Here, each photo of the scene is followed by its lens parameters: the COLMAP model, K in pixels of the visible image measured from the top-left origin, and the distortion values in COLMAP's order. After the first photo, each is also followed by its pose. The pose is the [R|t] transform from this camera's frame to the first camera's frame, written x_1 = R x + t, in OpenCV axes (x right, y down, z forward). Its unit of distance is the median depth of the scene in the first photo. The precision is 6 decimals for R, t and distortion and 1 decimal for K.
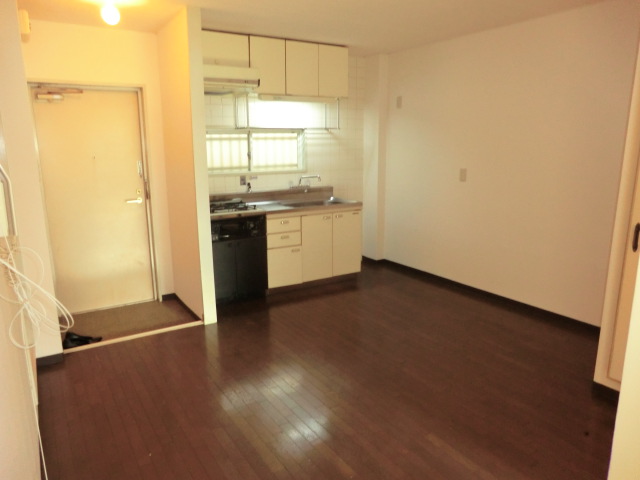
lens RADIAL K [[457.1, 0, 320.0], [0, 457.1, 240.0], [0, 0, 1]] dist [-0.091415, 0.089789]
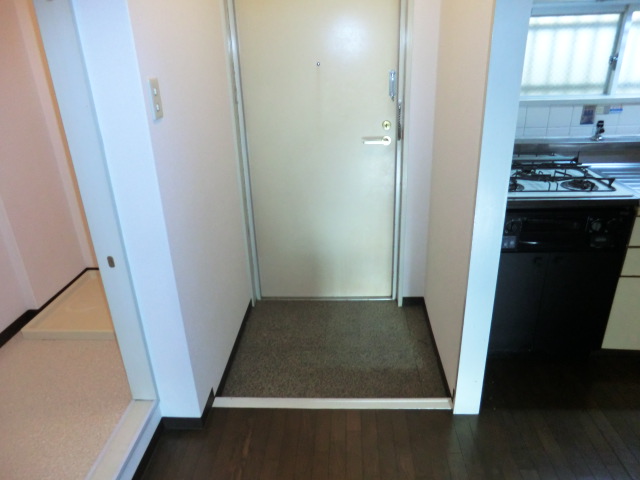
lens RADIAL K [[457.1, 0, 320.0], [0, 457.1, 240.0], [0, 0, 1]] dist [-0.091415, 0.089789]
pose [[0.811421, 0.213699, -0.543994, -0.116169], [-0.097666, 0.967249, 0.234288, -0.087500], [0.576244, -0.136977, 0.805717, 0.434106]]
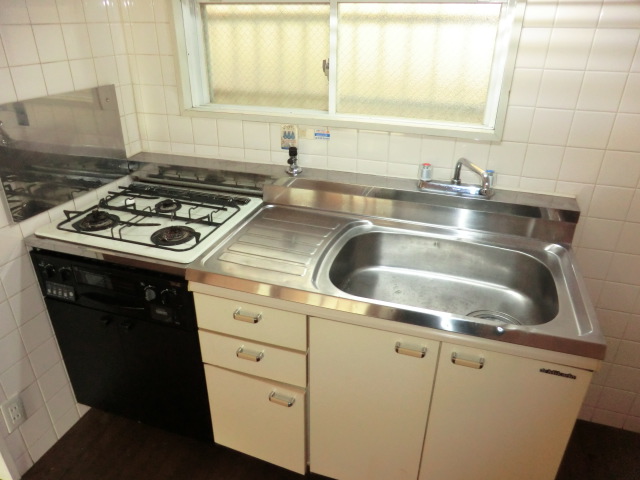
lens RADIAL K [[457.1, 0, 320.0], [0, 457.1, 240.0], [0, 0, 1]] dist [-0.091415, 0.089789]
pose [[0.644165, 0.350616, -0.679794, 0.134841], [-0.178364, 0.933105, 0.312251, -0.179926], [0.743800, -0.079890, 0.663611, 0.794169]]
